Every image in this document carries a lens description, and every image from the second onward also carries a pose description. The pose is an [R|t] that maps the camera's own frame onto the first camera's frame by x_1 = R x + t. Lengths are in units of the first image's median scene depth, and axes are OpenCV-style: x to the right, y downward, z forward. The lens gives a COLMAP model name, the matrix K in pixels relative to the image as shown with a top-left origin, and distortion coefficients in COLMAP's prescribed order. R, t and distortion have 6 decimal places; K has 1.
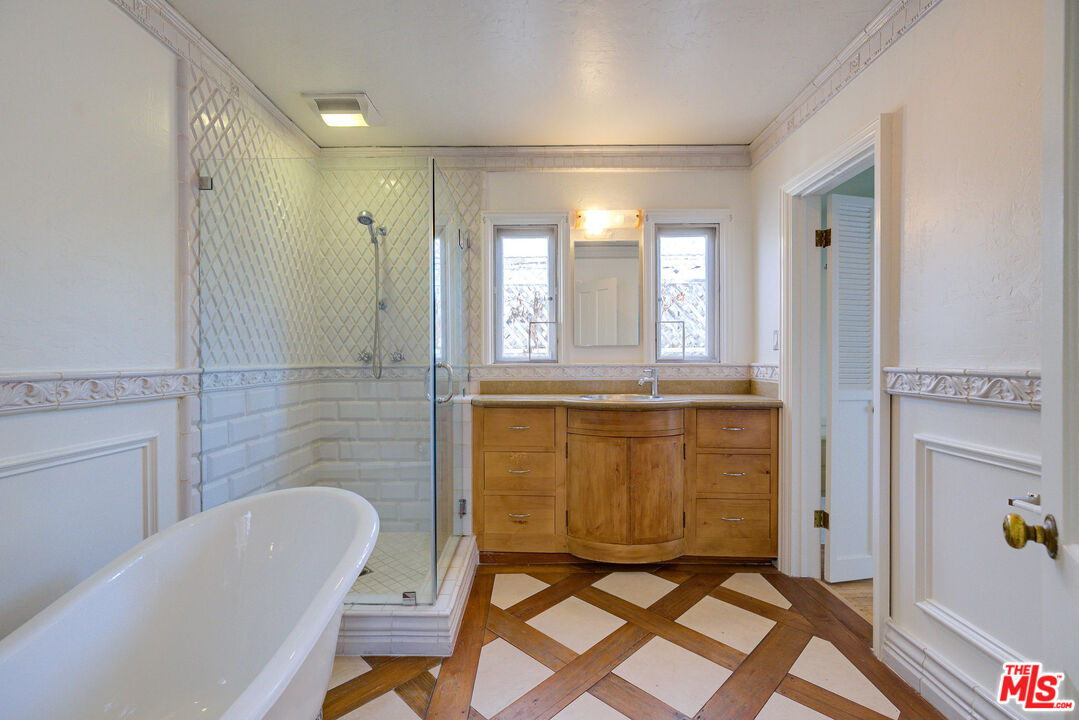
lens RADIAL K [[468.9, 0, 540.5], [0, 468.9, 362.9], [0, 0, 1]] dist [-0.033801, 0.000669]
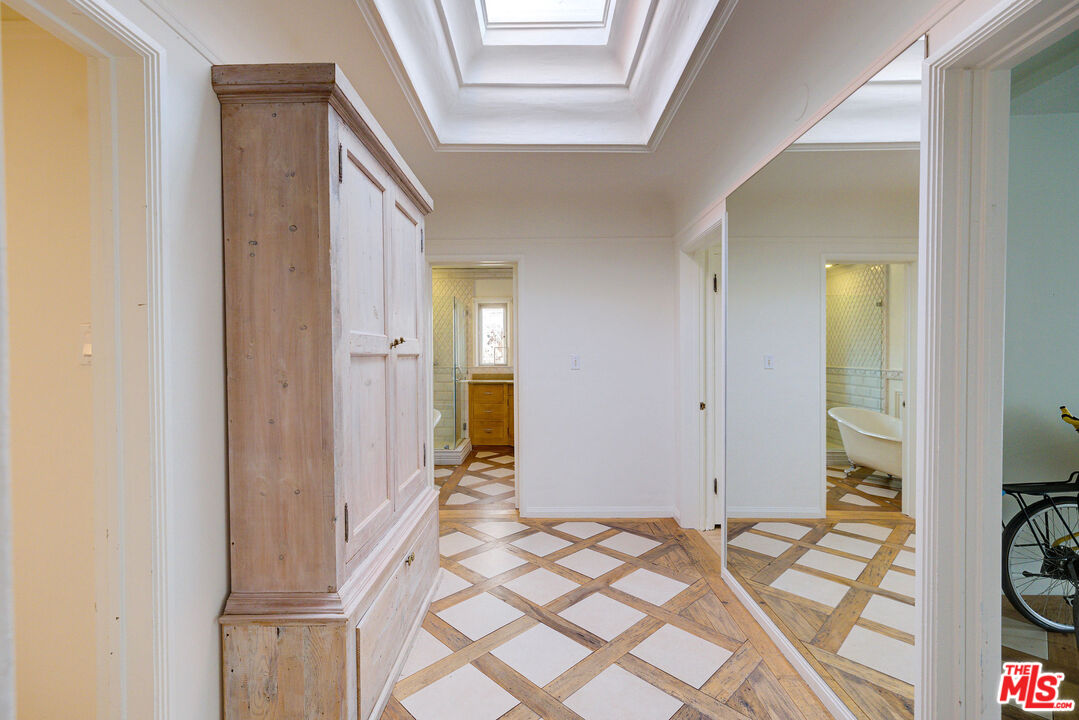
lens RADIAL K [[468.9, 0, 541.2], [0, 468.9, 366.6], [0, 0, 1]] dist [-0.033801, 0.000669]
pose [[0.999959, -0.000027, 0.009035, 0.202271], [-0.000101, 0.999900, 0.014118, -0.031357], [-0.009035, -0.014118, 0.999860, -1.392492]]
